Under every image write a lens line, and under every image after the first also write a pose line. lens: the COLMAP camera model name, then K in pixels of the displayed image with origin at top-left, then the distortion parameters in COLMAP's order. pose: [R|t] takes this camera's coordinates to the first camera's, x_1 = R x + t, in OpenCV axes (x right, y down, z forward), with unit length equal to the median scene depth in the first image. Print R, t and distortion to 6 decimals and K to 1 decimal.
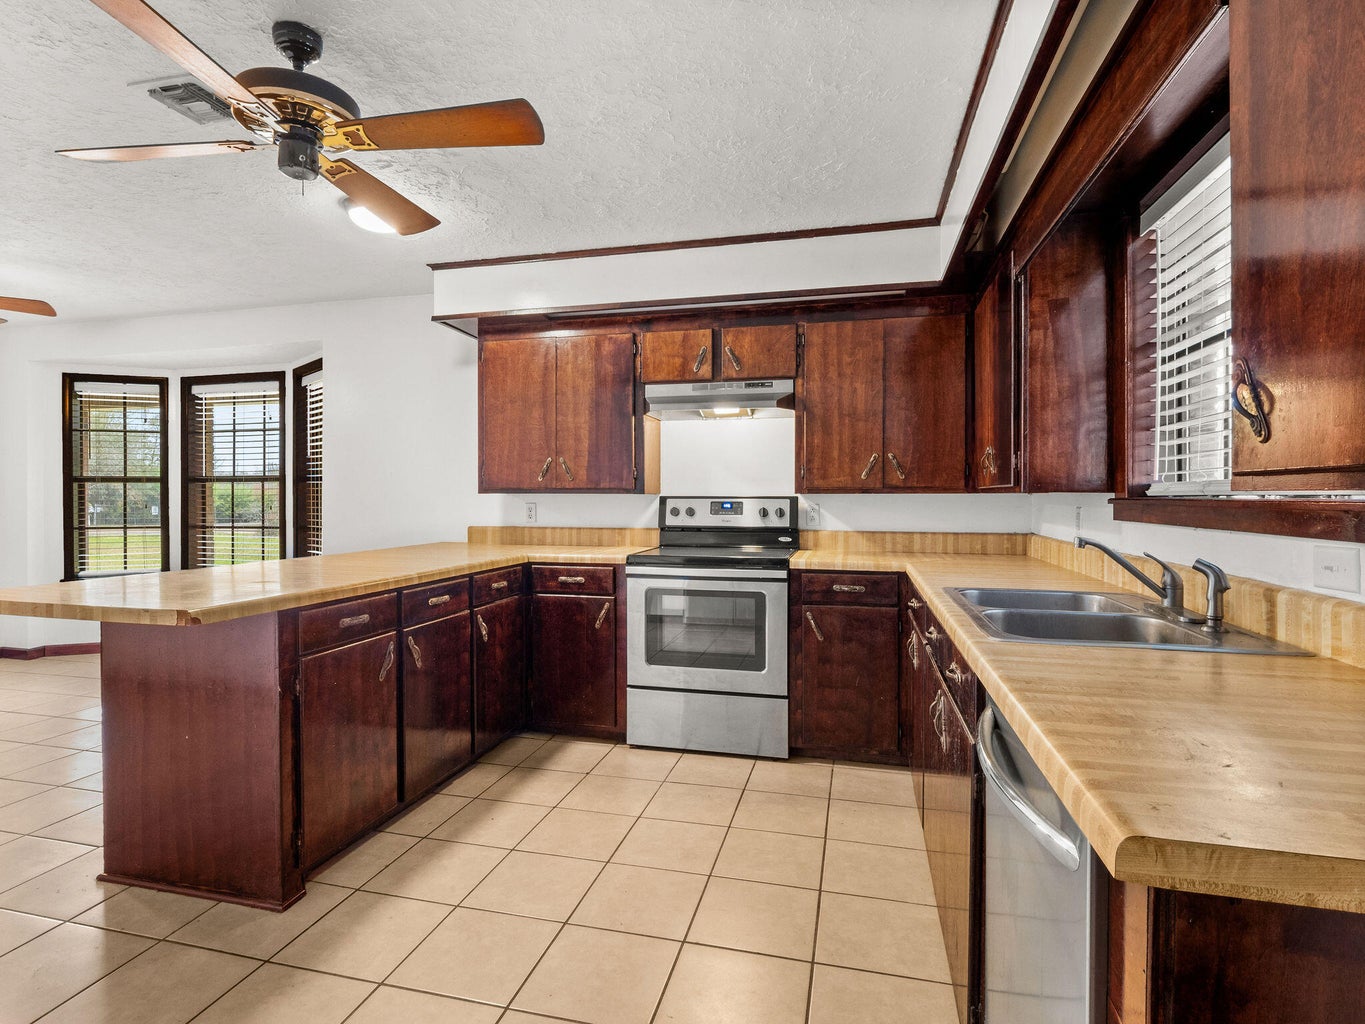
lens RADIAL K [[711.8, 0, 681.0], [0, 711.8, 506.2], [0, 0, 1]] dist [-0.000292, 0.000338]
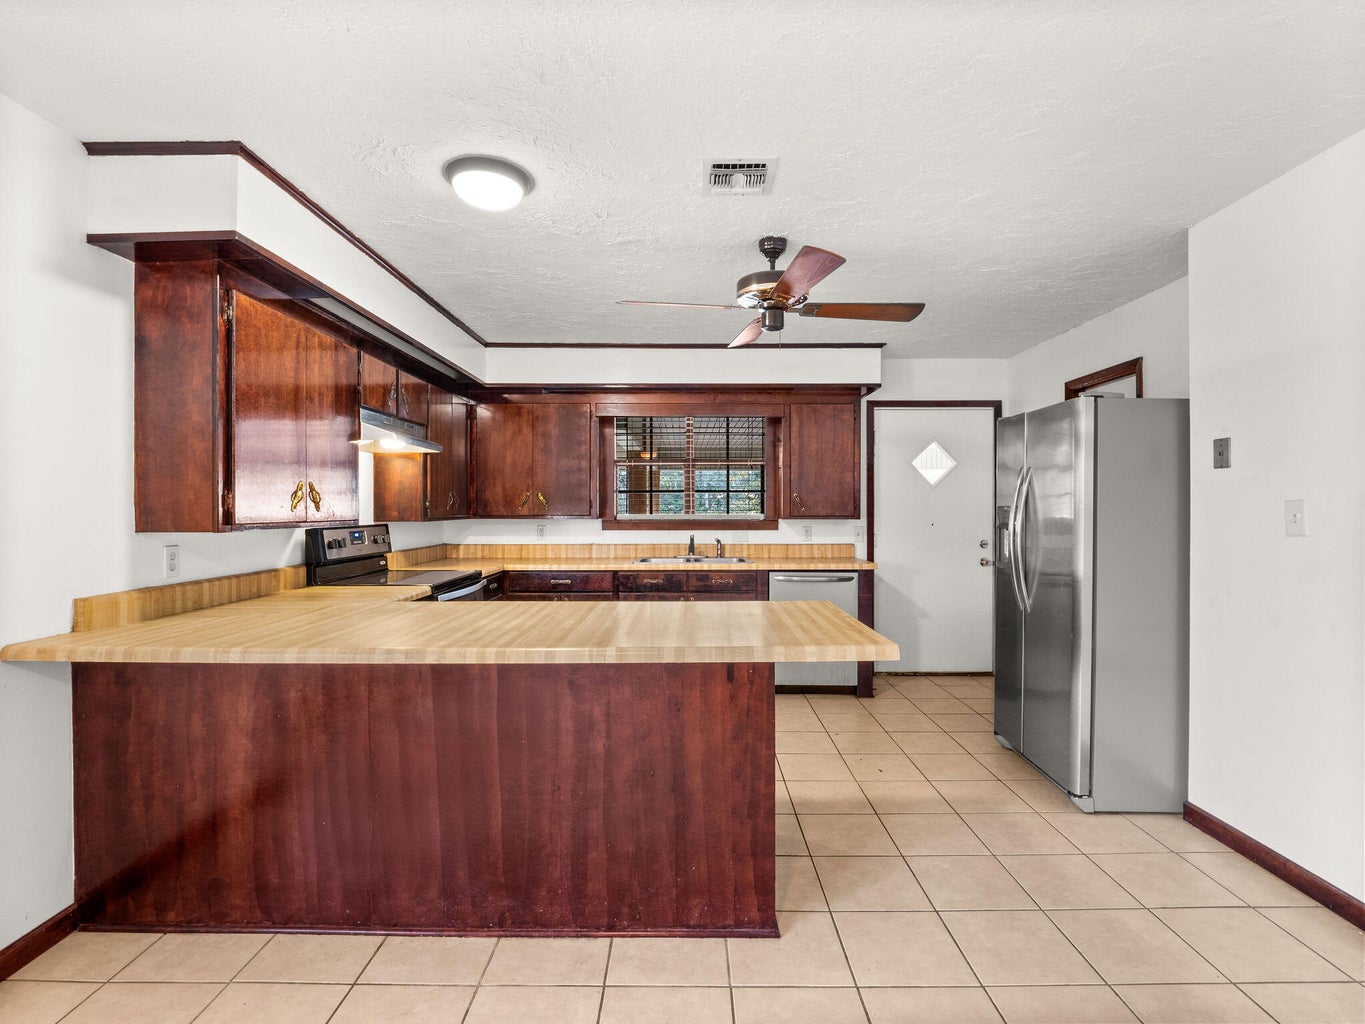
lens RADIAL K [[670.4, 0, 681.8], [0, 670.4, 510.0], [0, 0, 1]] dist [-0.003664, -0.000049]
pose [[-0.228336, -0.008136, 0.973548, -0.961683], [0.011622, 0.999871, 0.011082, -0.040814], [-0.973513, 0.013845, -0.228212, 0.759903]]
